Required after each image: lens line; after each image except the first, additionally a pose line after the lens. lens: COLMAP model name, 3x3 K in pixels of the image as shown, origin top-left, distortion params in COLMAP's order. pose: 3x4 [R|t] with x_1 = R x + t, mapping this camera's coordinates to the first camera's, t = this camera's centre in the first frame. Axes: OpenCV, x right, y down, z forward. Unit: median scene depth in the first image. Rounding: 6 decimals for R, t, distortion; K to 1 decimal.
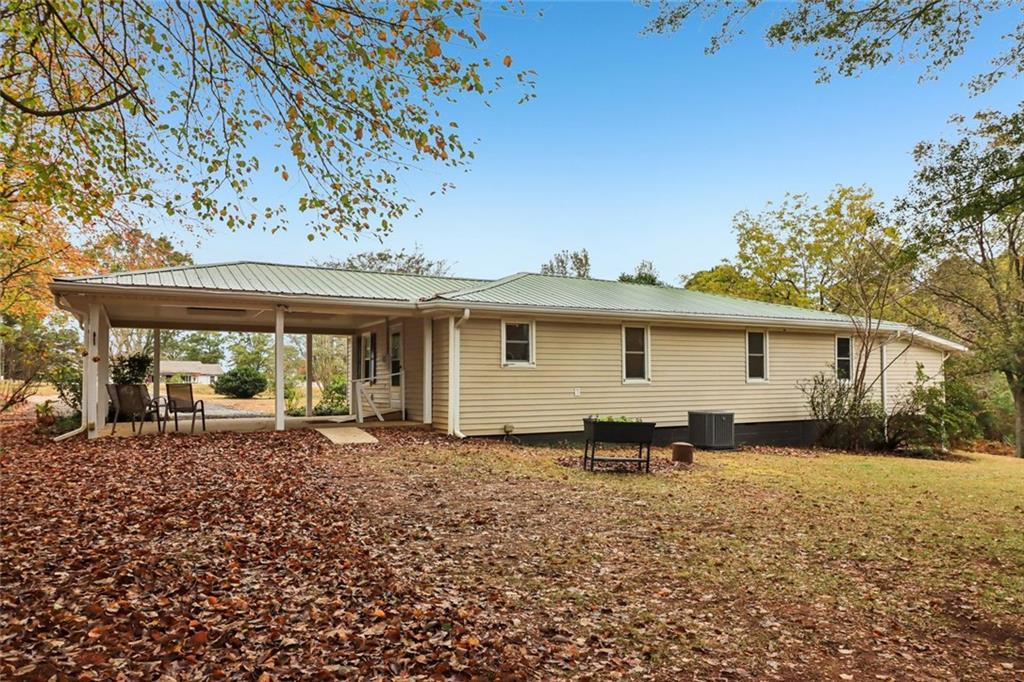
lens RADIAL K [[709.5, 0, 512.0], [0, 709.5, 341.0], [0, 0, 1]] dist [-0.001539, -0.000630]
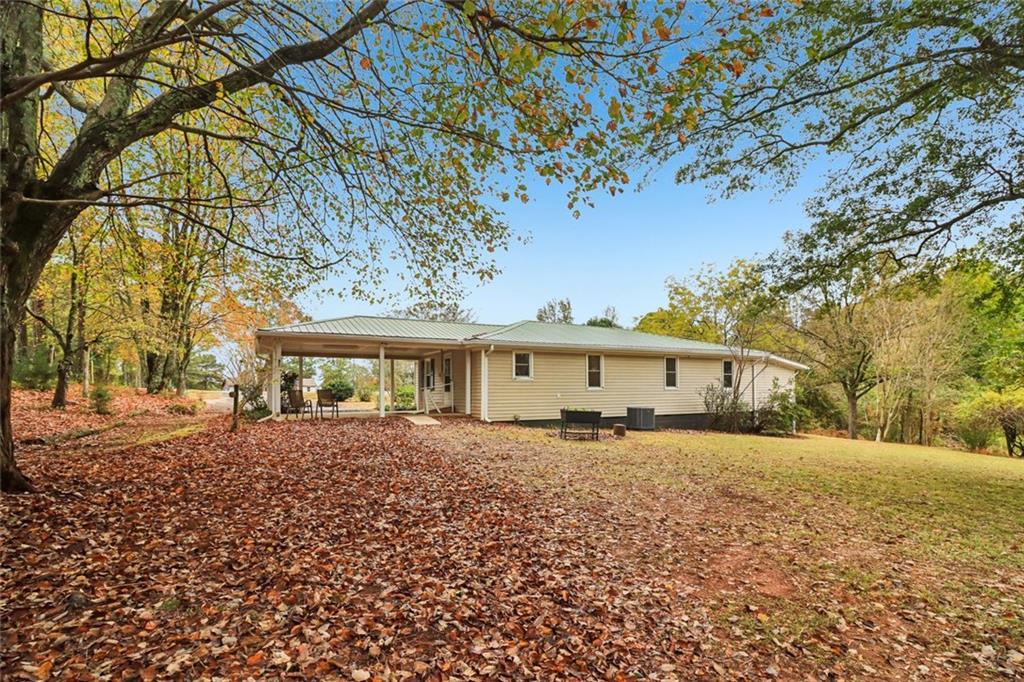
lens RADIAL K [[520.1, 0, 546.5], [0, 520.1, 318.0], [0, 0, 1]] dist [-0.002722, -0.000151]
pose [[0.998362, 0.004831, 0.057003, -0.004950], [-0.000056, 0.996510, -0.083472, -0.005068], [-0.057207, 0.083332, 0.994878, -0.194422]]
